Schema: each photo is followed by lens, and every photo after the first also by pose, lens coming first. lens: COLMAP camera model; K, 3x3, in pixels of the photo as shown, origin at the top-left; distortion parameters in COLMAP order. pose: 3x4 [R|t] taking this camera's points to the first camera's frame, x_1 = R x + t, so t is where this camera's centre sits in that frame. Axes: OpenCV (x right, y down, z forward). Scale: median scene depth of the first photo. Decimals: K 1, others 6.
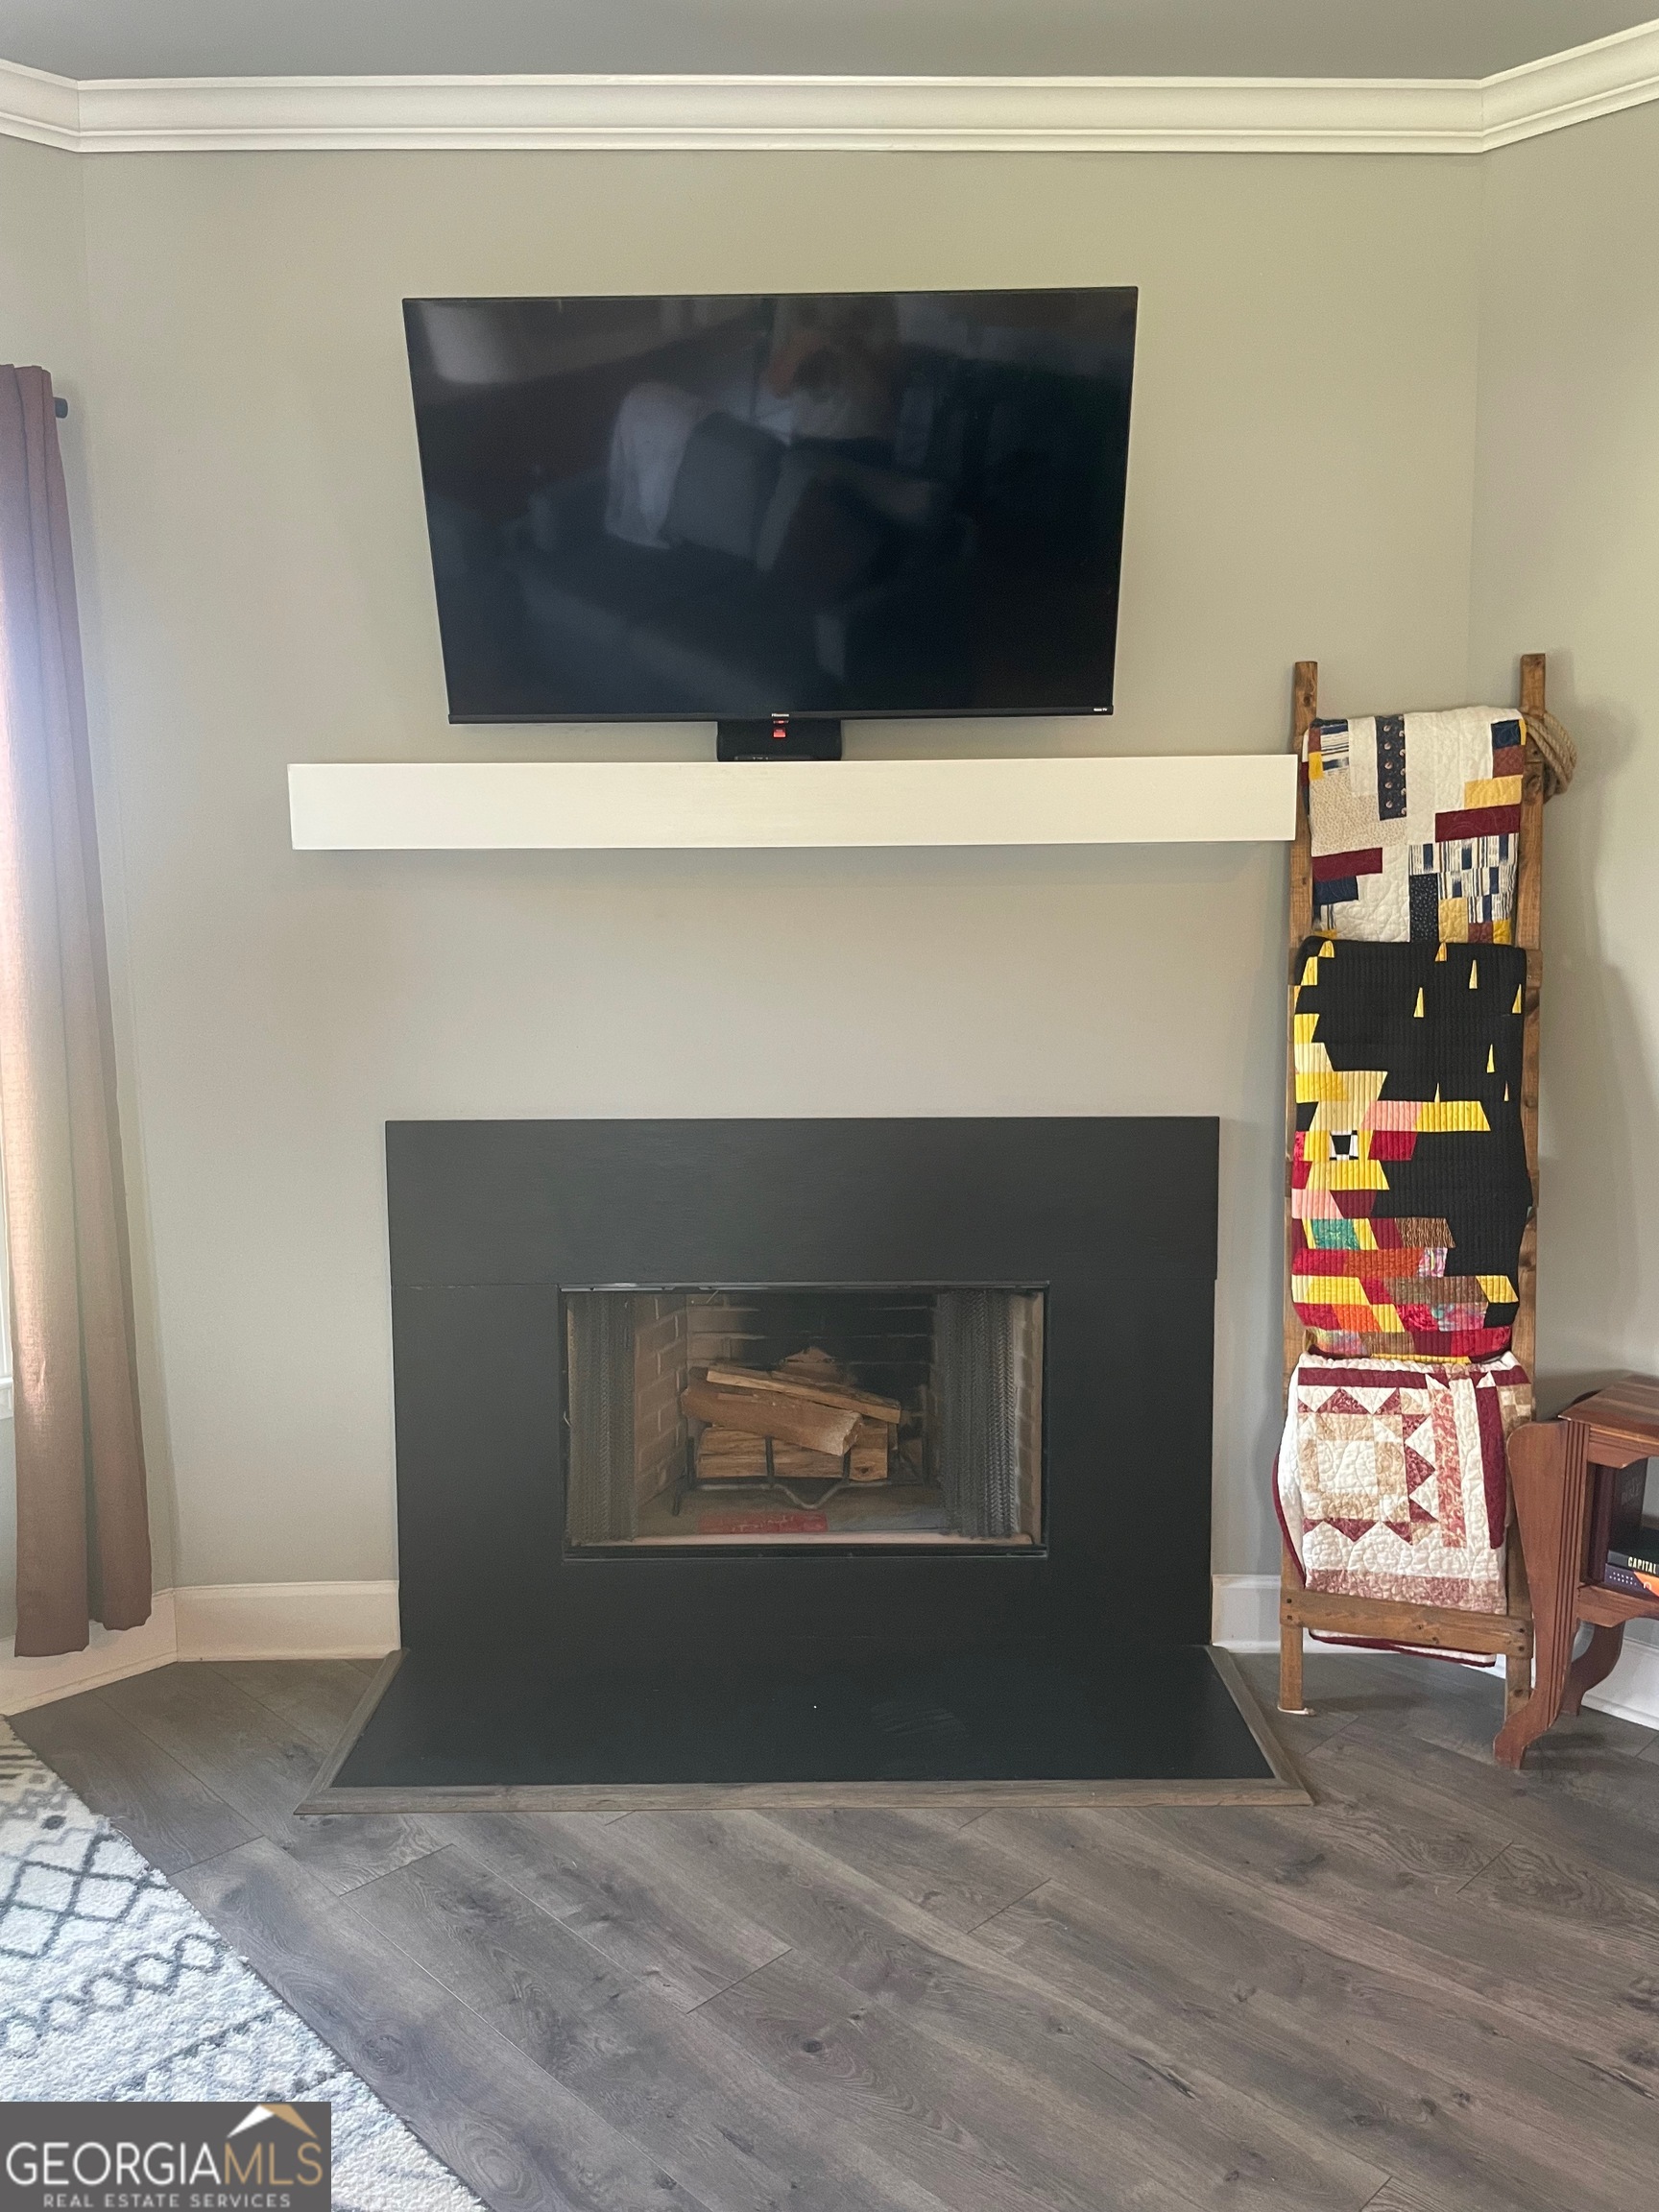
lens RADIAL K [[1686.8, 0, 810.9], [0, 1686.8, 1085.2], [0, 0, 1]] dist [0.099223, -0.136777]
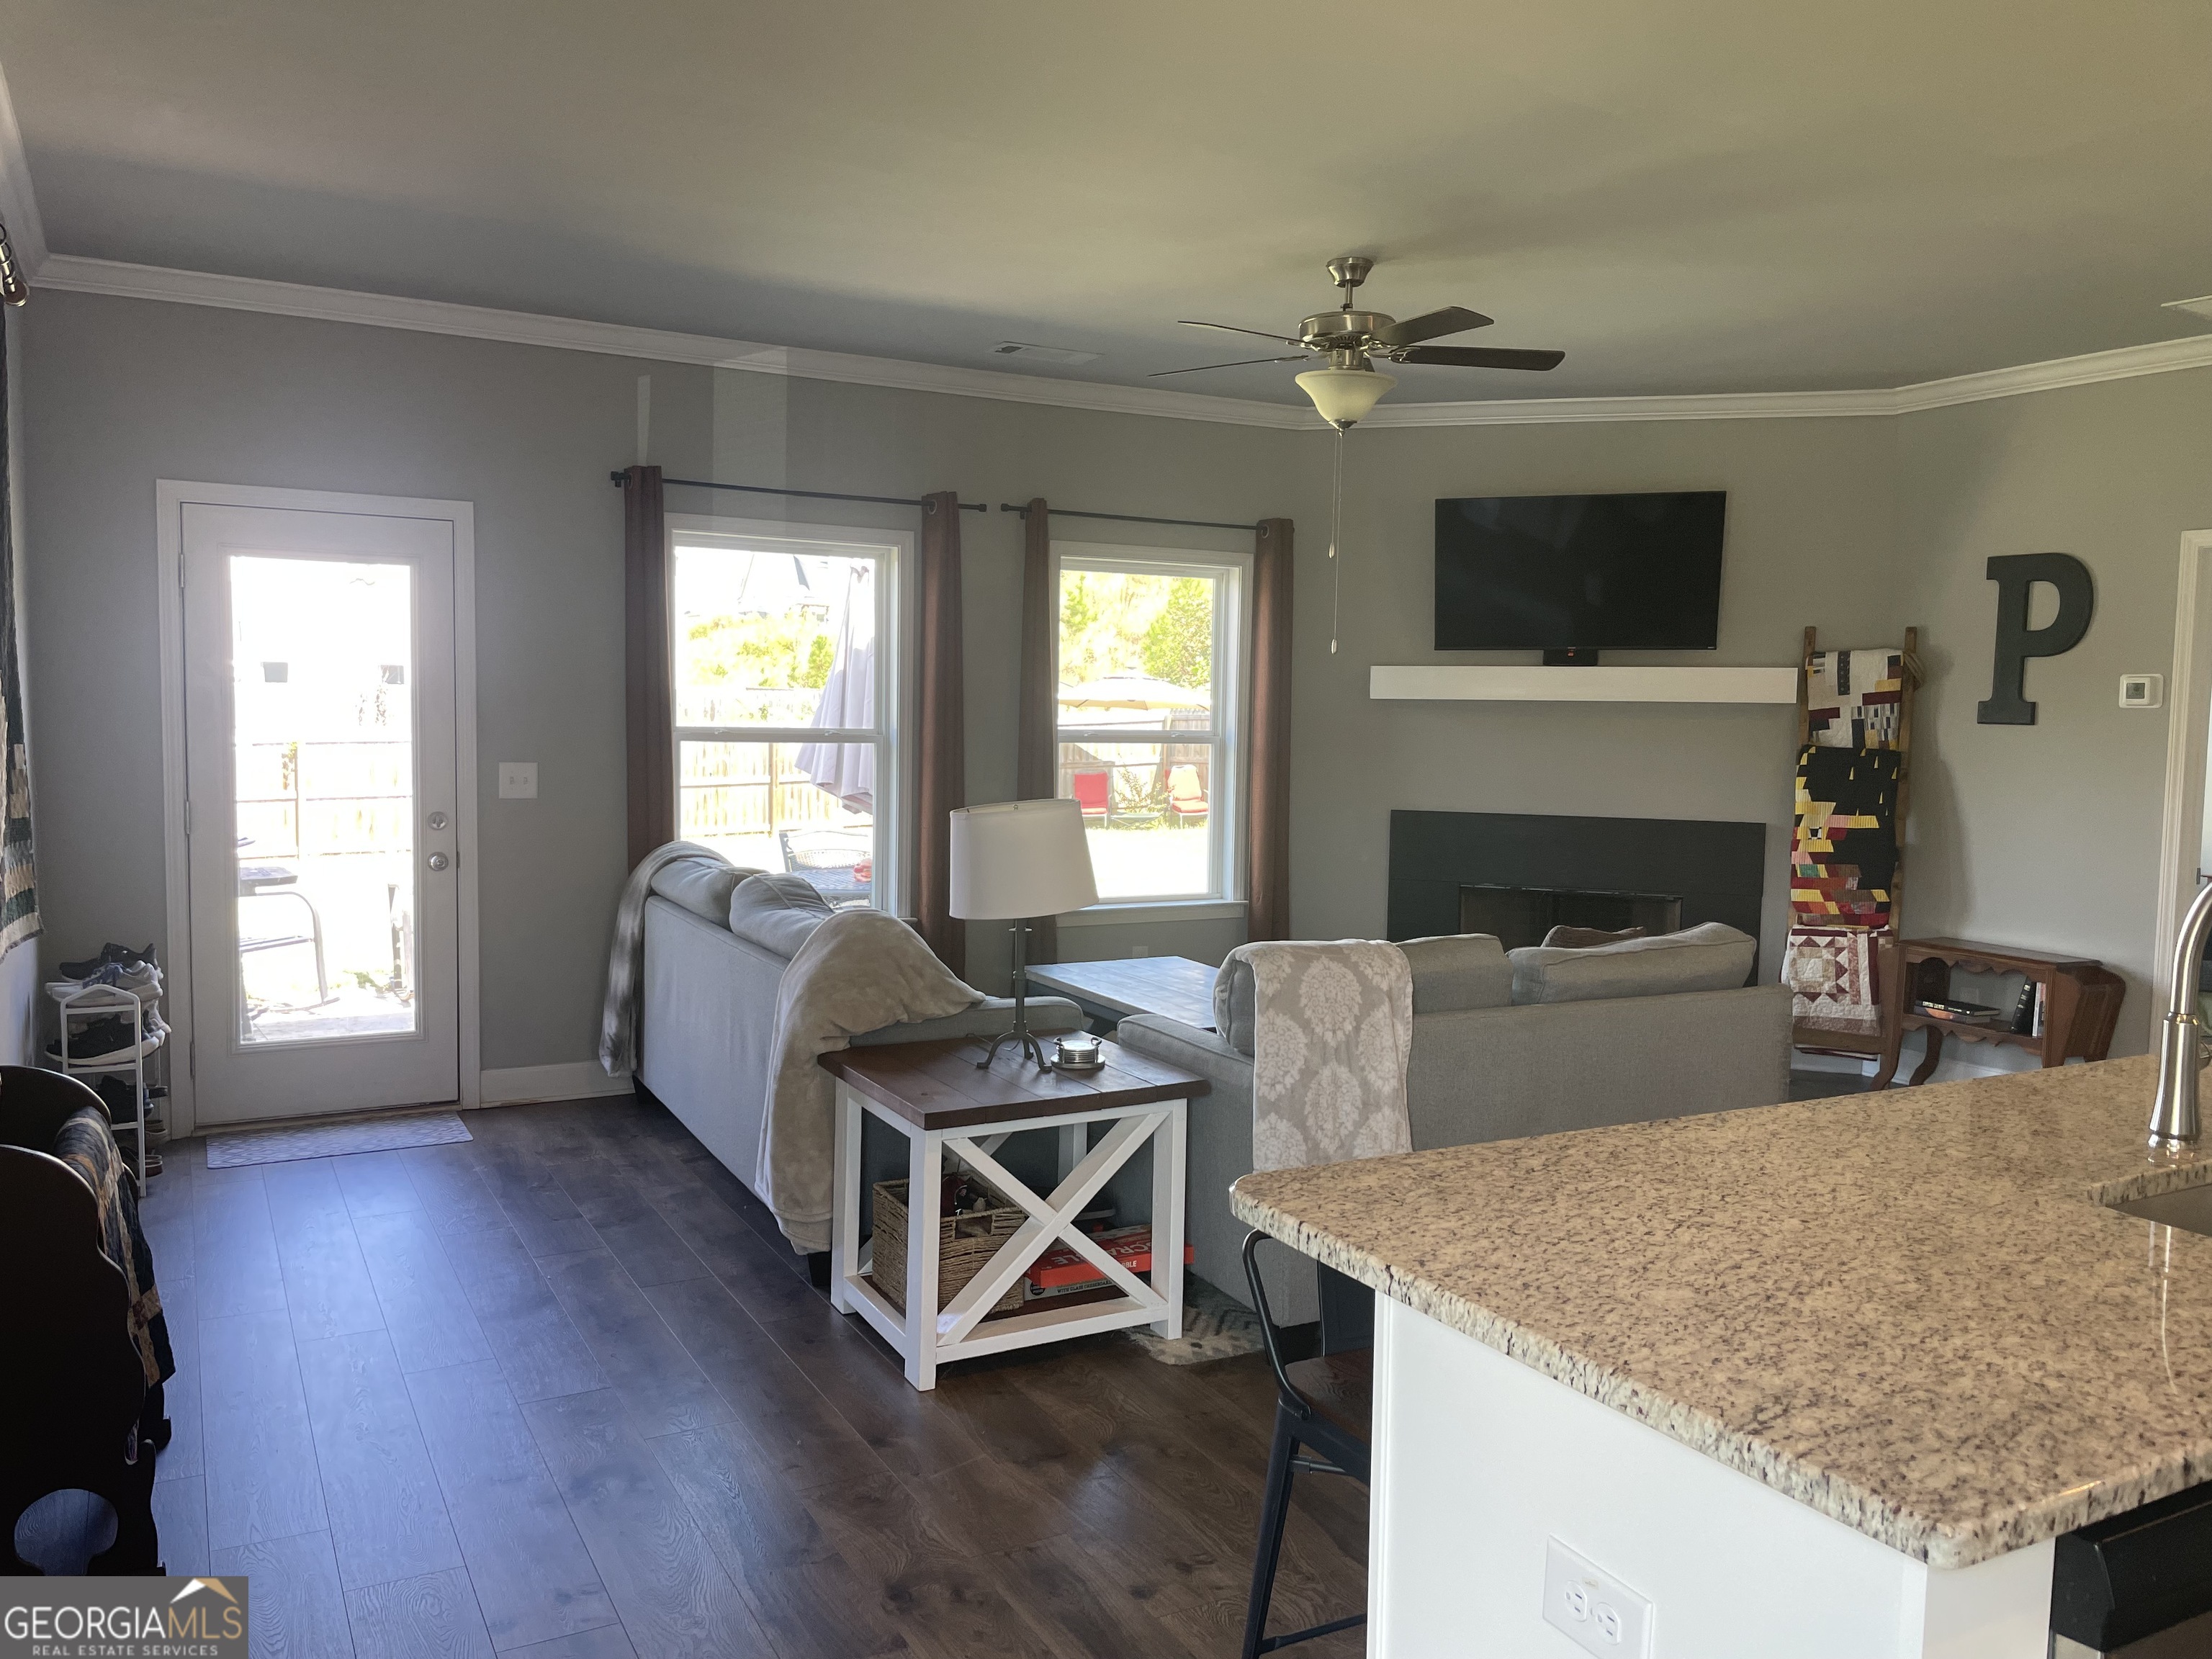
lens RADIAL K [[1680.2, 0, 1106.0], [0, 1680.2, 829.5], [0, 0, 1]] dist [0.090371, -0.118675]
pose [[0.963719, 0.043810, -0.263298, -0.011477], [-0.056641, 0.997539, -0.041337, 0.182360], [0.260839, 0.054750, 0.963828, -1.511349]]
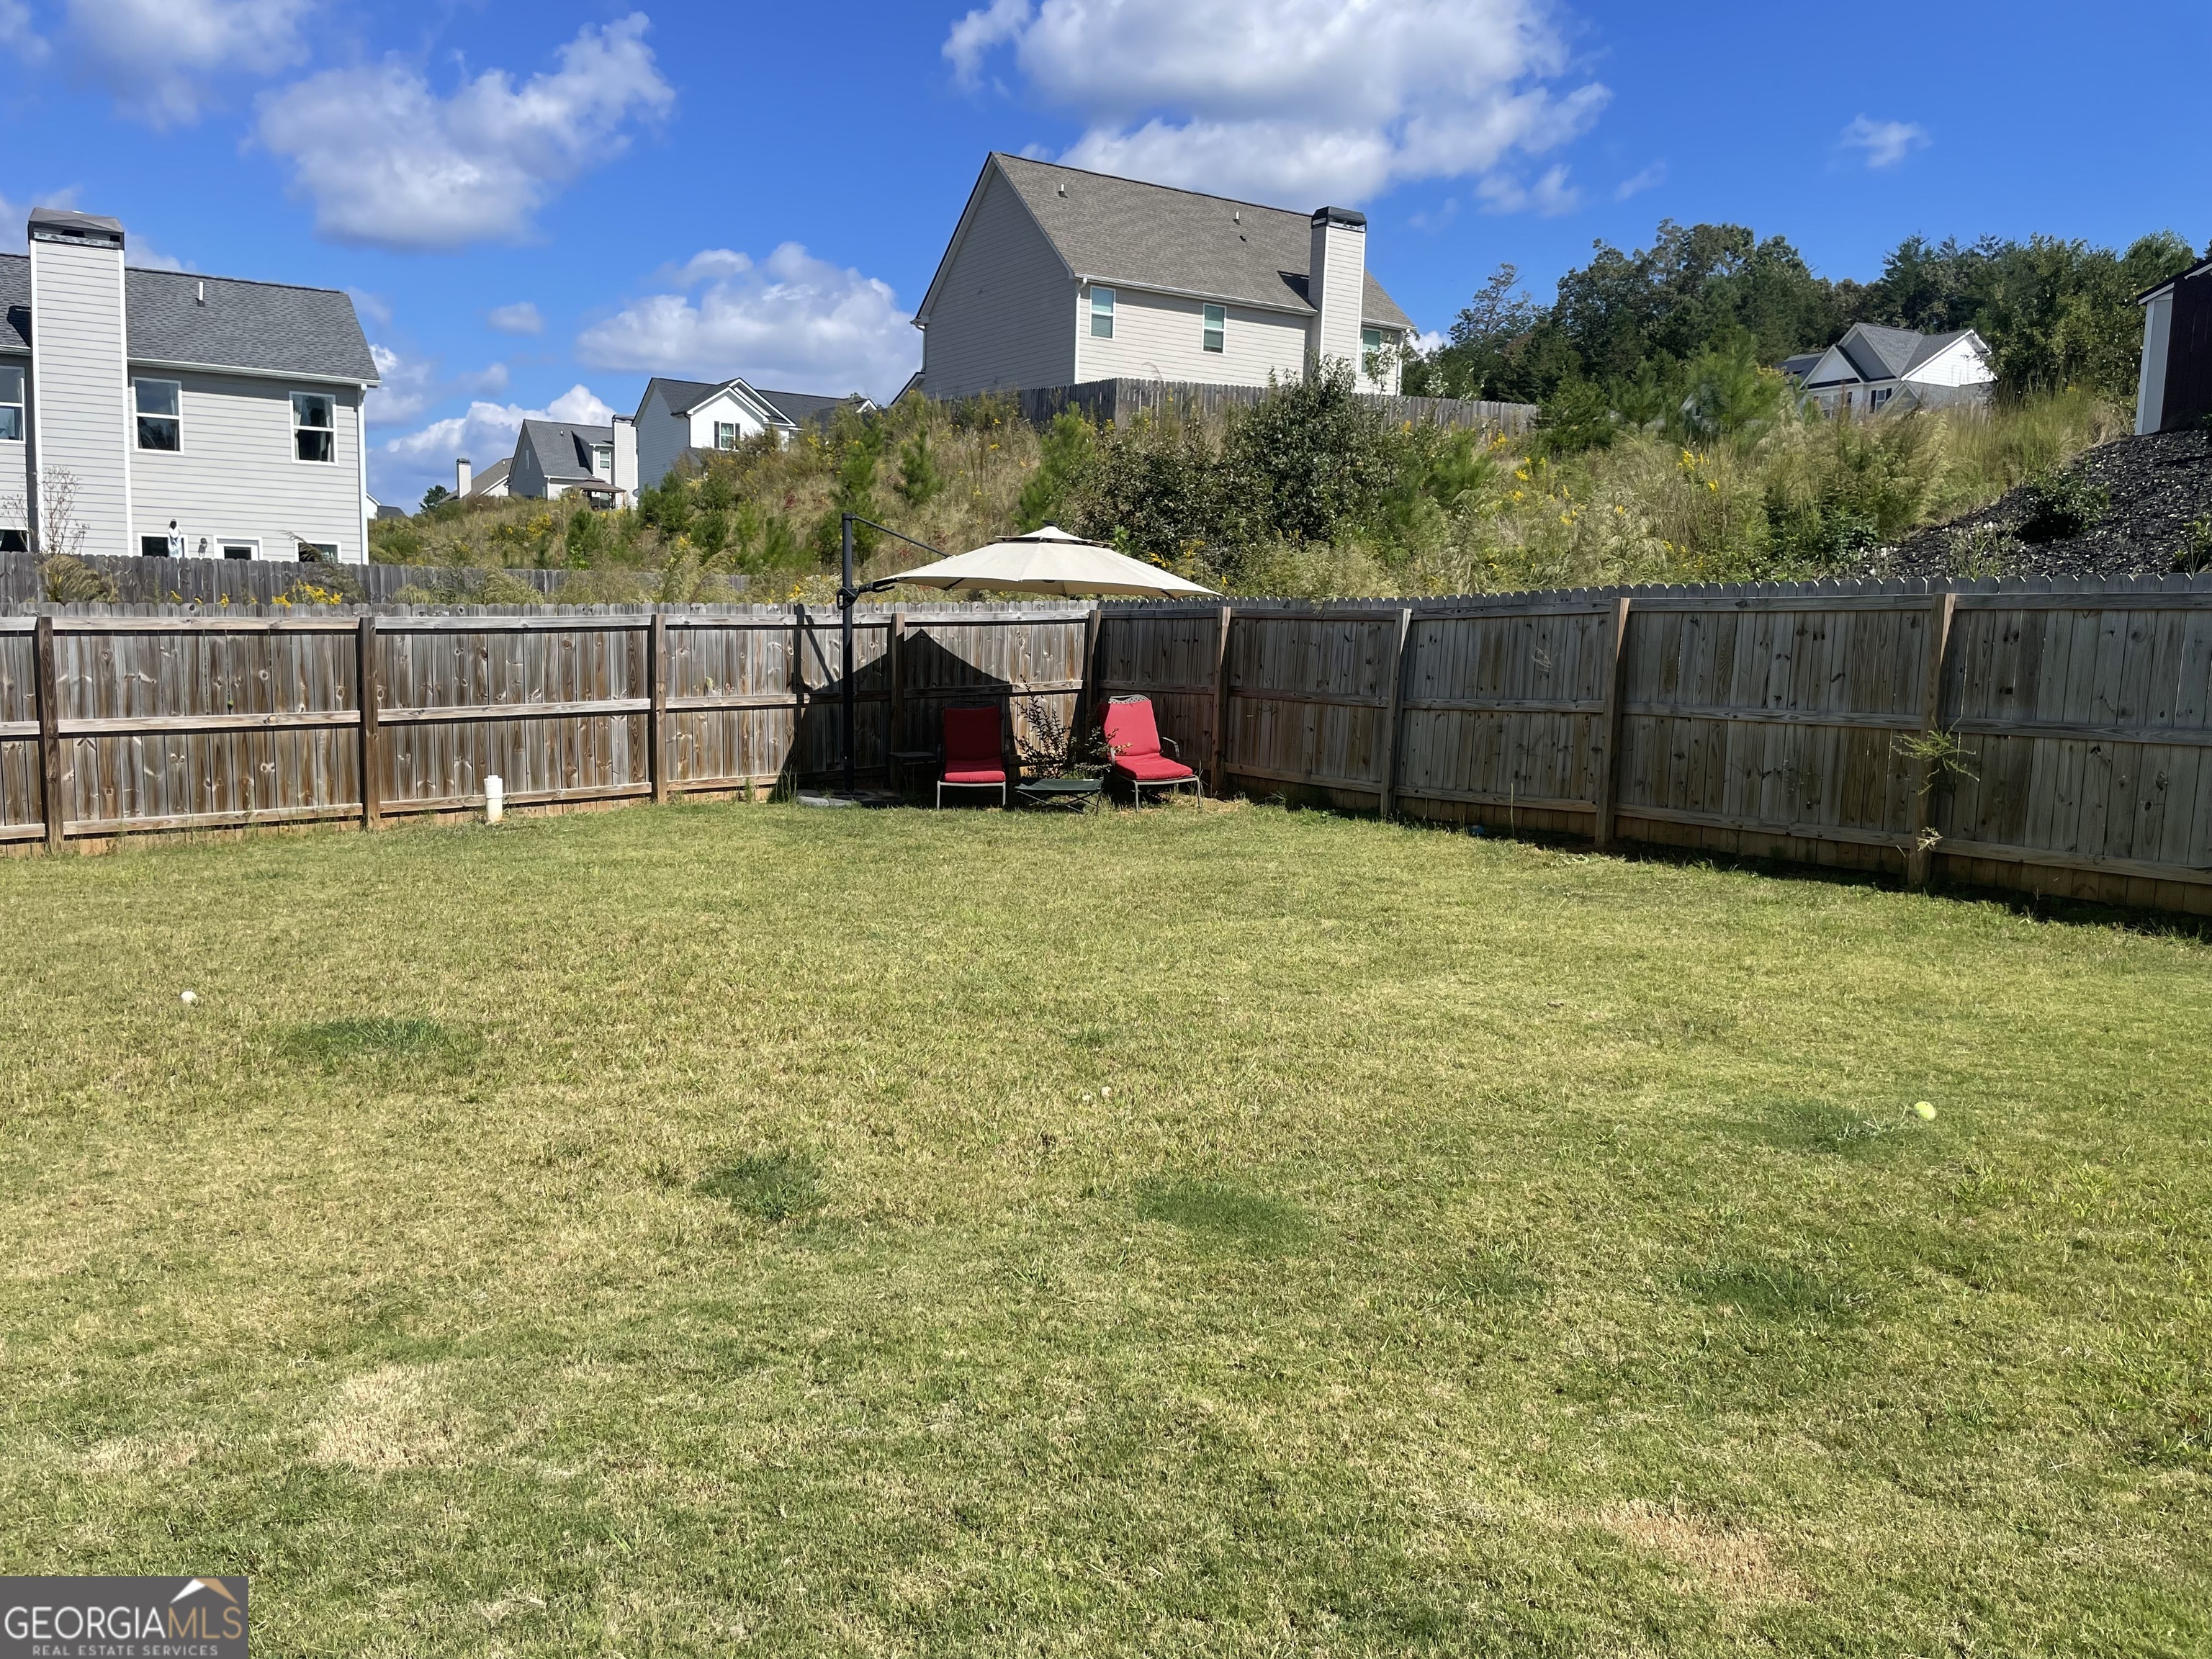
lens RADIAL K [[1670.2, 0, 1100.6], [0, 1670.2, 812.5], [0, 0, 1]] dist [0.095218, -0.141042]
pose [[0.986041, 0.057462, -0.156271, -1.234117], [-0.058926, 0.998251, -0.004749, -0.155281], [0.155724, 0.013891, 0.987703, 2.016073]]
